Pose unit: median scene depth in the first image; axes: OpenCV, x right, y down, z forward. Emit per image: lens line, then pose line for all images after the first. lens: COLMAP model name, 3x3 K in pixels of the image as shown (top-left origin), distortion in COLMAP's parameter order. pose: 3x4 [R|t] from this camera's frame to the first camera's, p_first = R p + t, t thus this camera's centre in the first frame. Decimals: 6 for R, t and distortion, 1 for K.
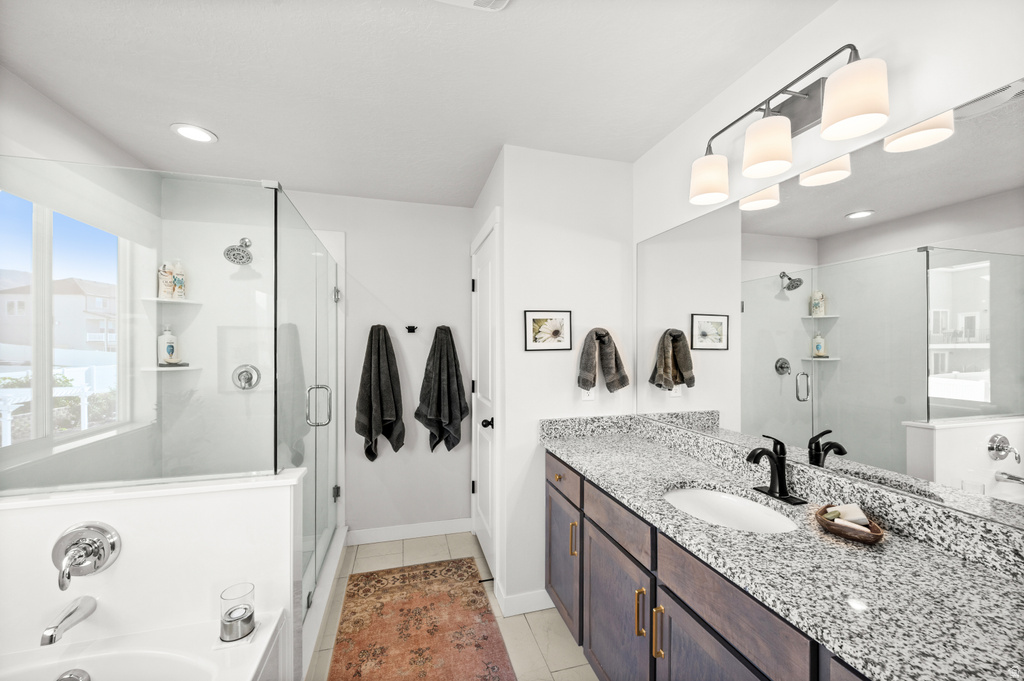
lens RADIAL K [[414.1, 0, 511.7], [0, 414.1, 345.1], [0, 0, 1]] dist [-0.002275, 0.000398]
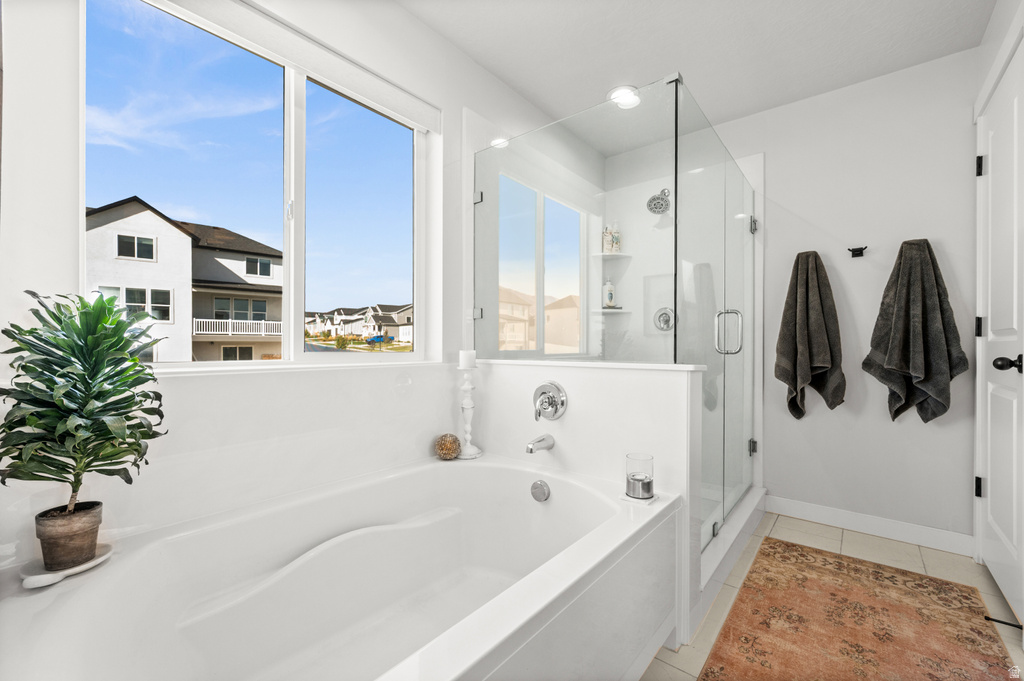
lens RADIAL K [[414.1, 0, 510.2], [0, 414.1, 345.0], [0, 0, 1]] dist [-0.002275, 0.000398]
pose [[0.569798, 0.003979, -0.821775, 0.022231], [-0.008769, 0.999961, -0.001238, 0.155724], [0.821738, 0.007912, 0.569811, 0.046302]]
